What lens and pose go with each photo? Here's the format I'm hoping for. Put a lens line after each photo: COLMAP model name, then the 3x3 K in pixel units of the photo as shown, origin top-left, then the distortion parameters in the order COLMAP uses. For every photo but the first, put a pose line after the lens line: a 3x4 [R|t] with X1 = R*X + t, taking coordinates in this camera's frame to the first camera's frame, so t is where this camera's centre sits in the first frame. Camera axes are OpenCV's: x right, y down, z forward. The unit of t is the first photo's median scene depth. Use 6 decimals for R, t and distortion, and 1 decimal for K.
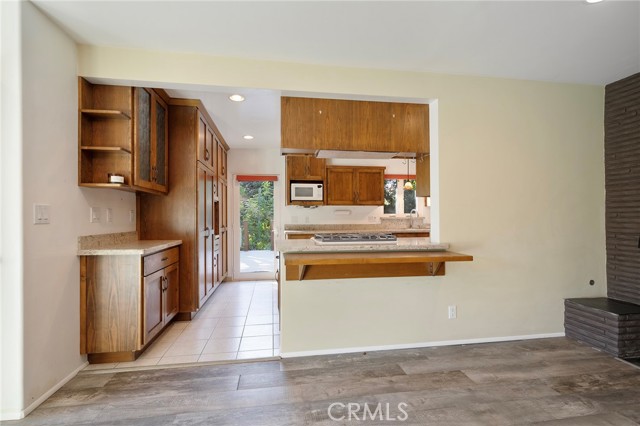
lens RADIAL K [[290.2, 0, 318.2], [0, 290.2, 214.5], [0, 0, 1]] dist [-0.000528, -0.000270]
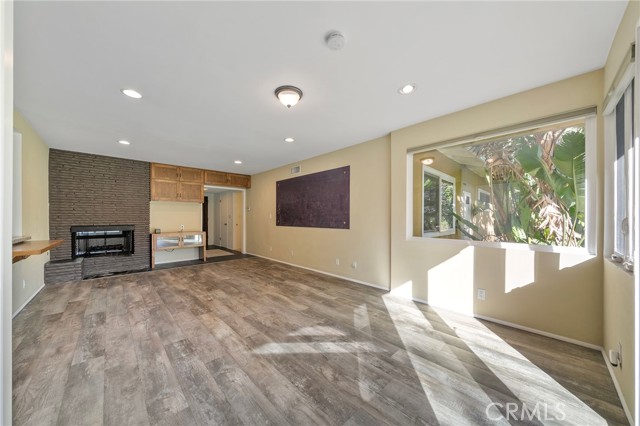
lens RADIAL K [[220.3, 0, 316.0], [0, 220.3, 217.7], [0, 0, 1]] dist [-0.002168, -0.000116]
pose [[-0.569764, 0.004603, 0.821795, -1.259514], [-0.004961, 0.999947, -0.009041, 0.010173], [-0.821793, -0.009228, -0.569711, 0.426015]]
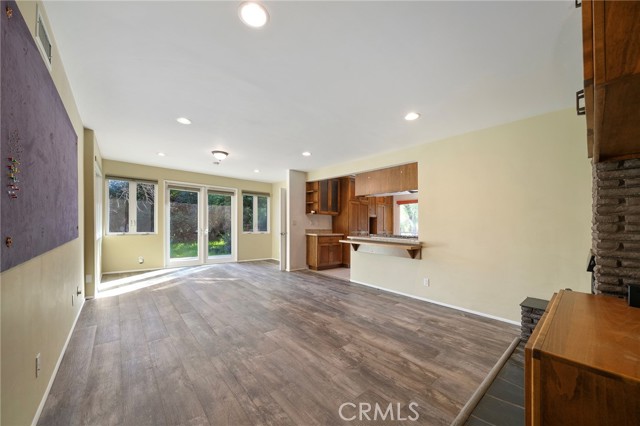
lens RADIAL K [[234.9, 0, 310.5], [0, 234.9, 226.3], [0, 0, 1]] dist [0.000123, 0.000022]
pose [[0.511121, 0.022905, -0.859203, 1.280706], [-0.014213, 0.999733, 0.018197, -0.007916], [0.859391, 0.002911, 0.511310, -0.293210]]
